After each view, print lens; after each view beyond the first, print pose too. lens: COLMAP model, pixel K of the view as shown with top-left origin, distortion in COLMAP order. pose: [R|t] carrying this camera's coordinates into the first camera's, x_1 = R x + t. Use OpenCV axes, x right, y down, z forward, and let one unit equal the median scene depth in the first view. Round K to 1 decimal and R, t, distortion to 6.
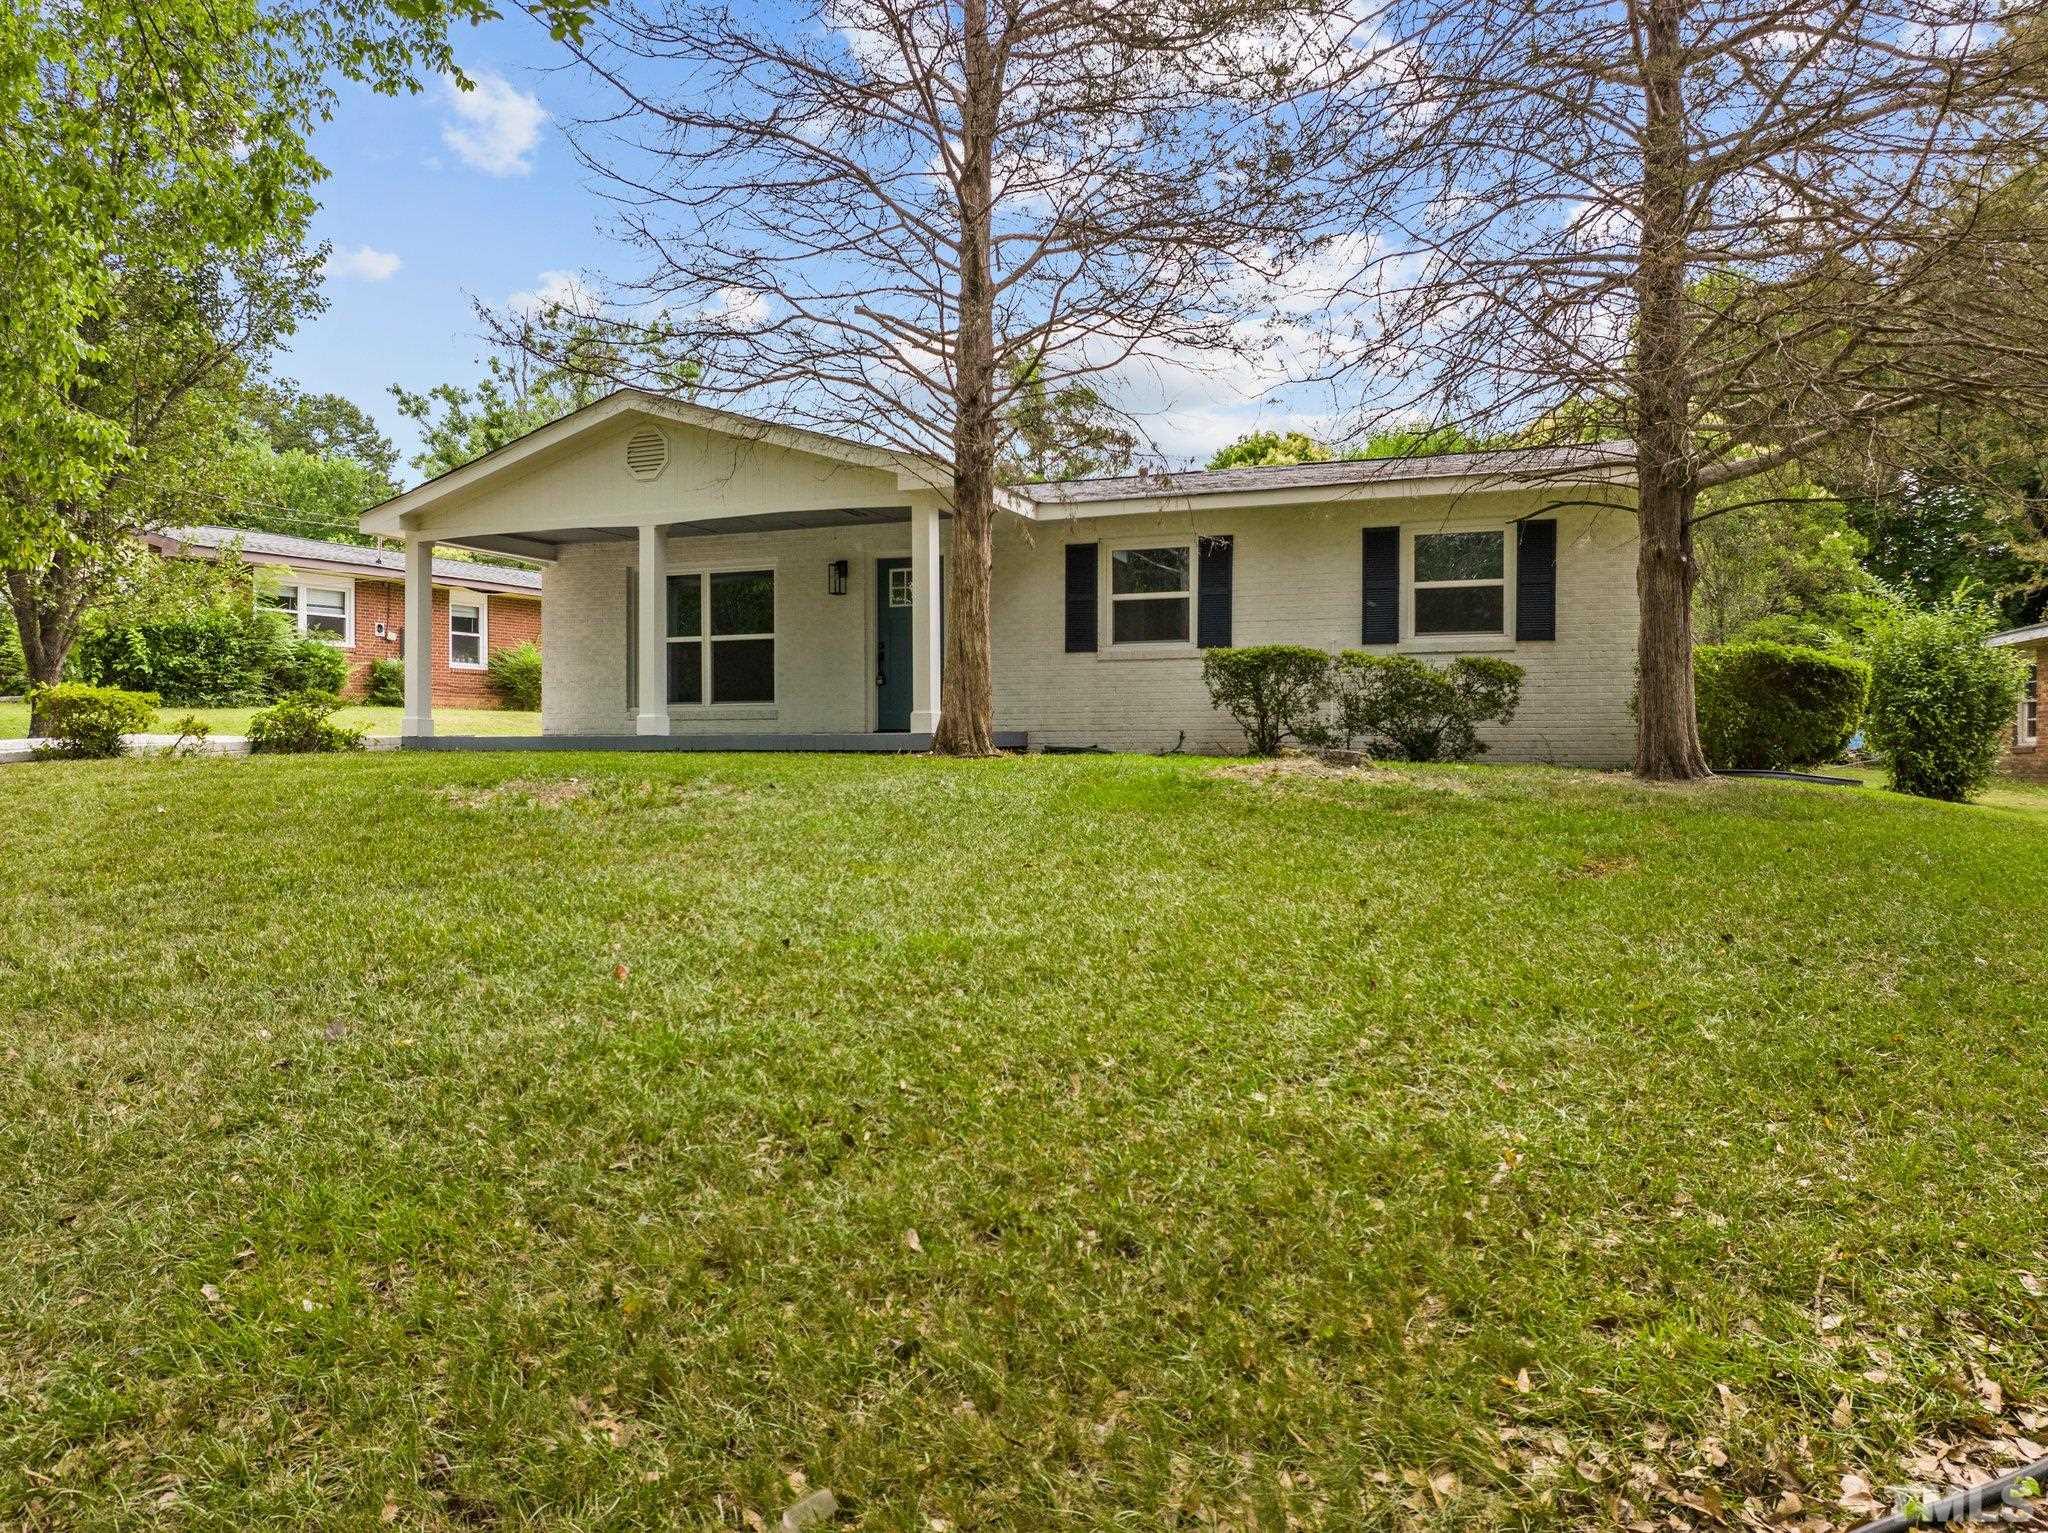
lens RADIAL K [[1460.5, 0, 1033.5], [0, 1460.5, 762.5], [0, 0, 1]] dist [-0.052370, 0.025622]
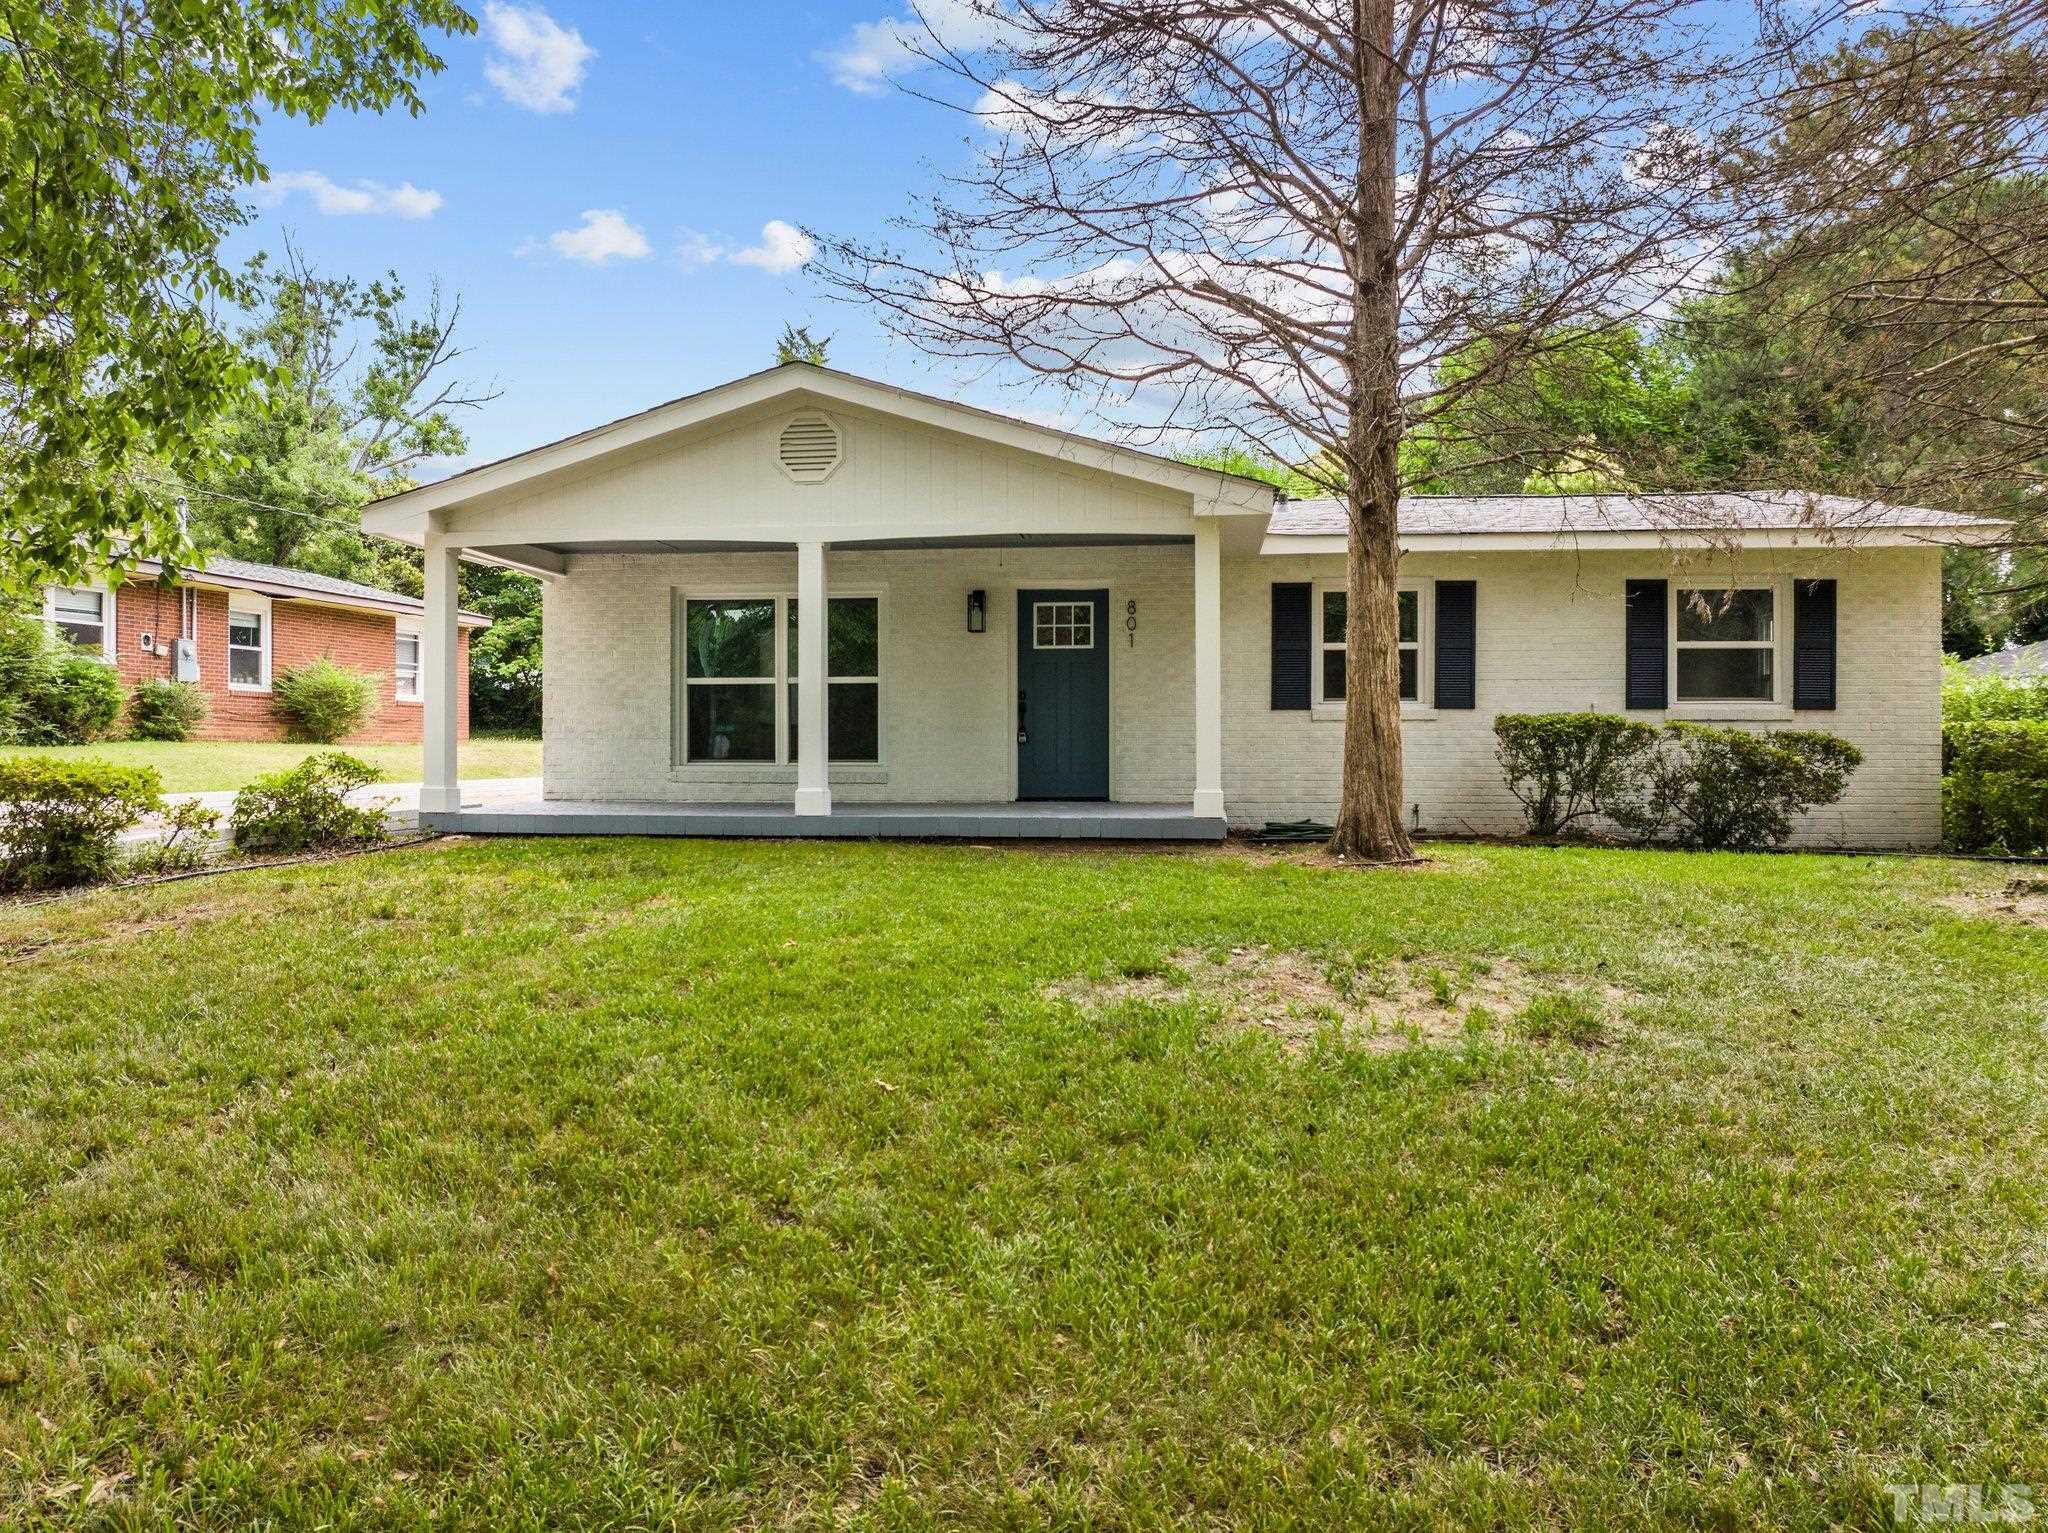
lens RADIAL K [[1460.5, 0, 1022.2], [0, 1460.5, 763.3], [0, 0, 1]] dist [-0.052370, 0.025622]
pose [[0.966587, 0.002689, 0.256324, -0.302720], [-0.001528, 0.999988, -0.004727, -0.036162], [-0.256334, 0.004177, 0.966579, 0.195638]]
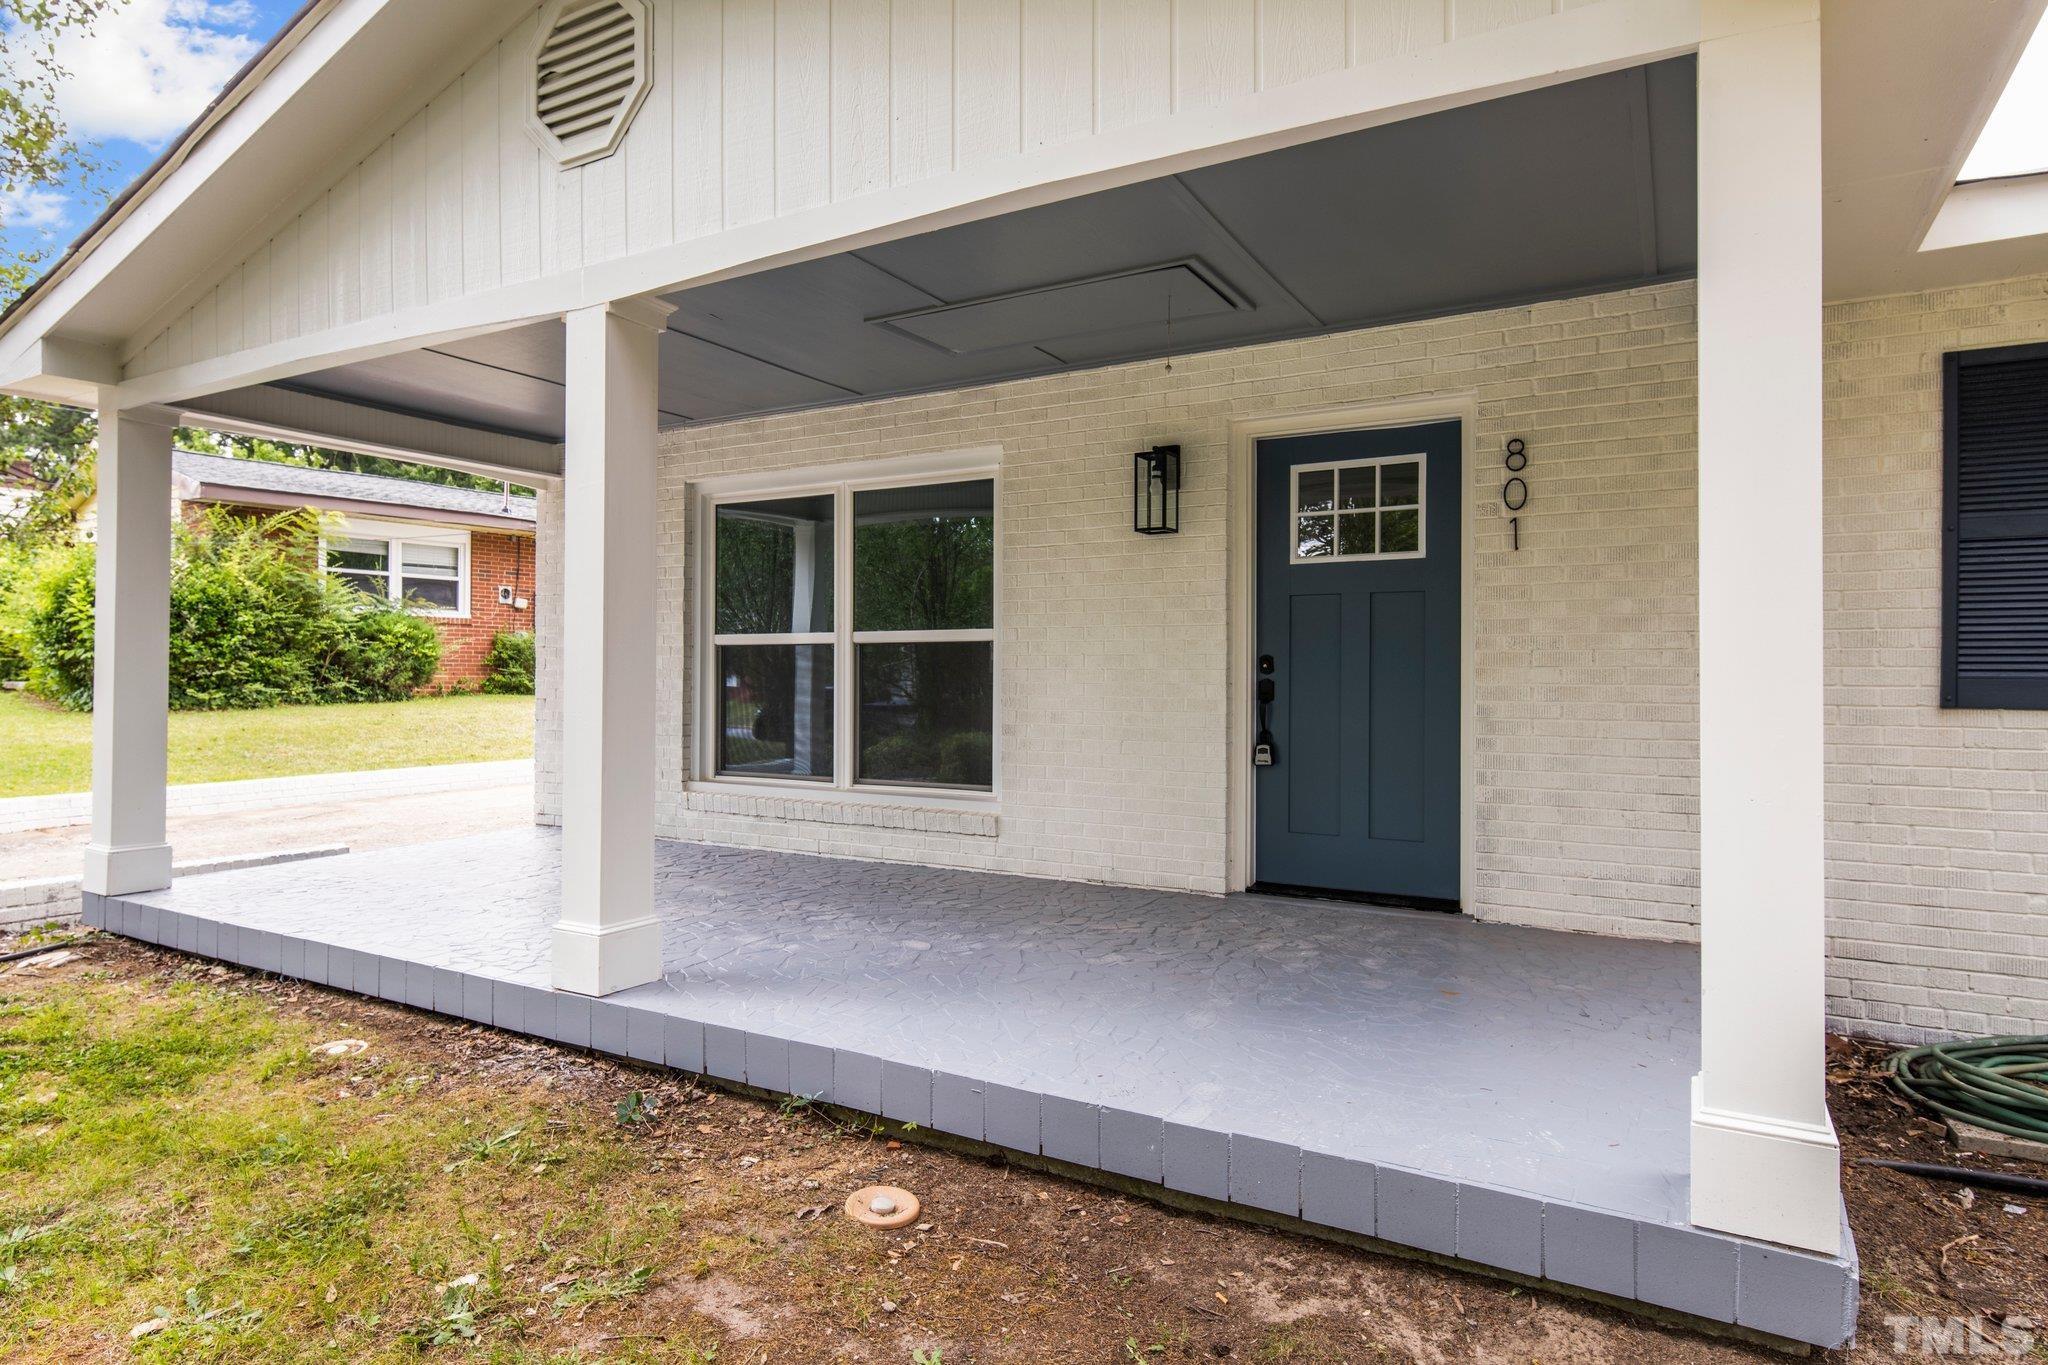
lens RADIAL K [[1136.4, 0, 1015.1], [0, 1136.4, 676.9], [0, 0, 1]] dist [0.008454, -0.000600]
pose [[0.987715, 0.006449, -0.156136, -0.118016], [-0.007309, 0.999961, -0.004936, -0.071779], [0.156098, 0.006017, 0.987723, 0.663894]]
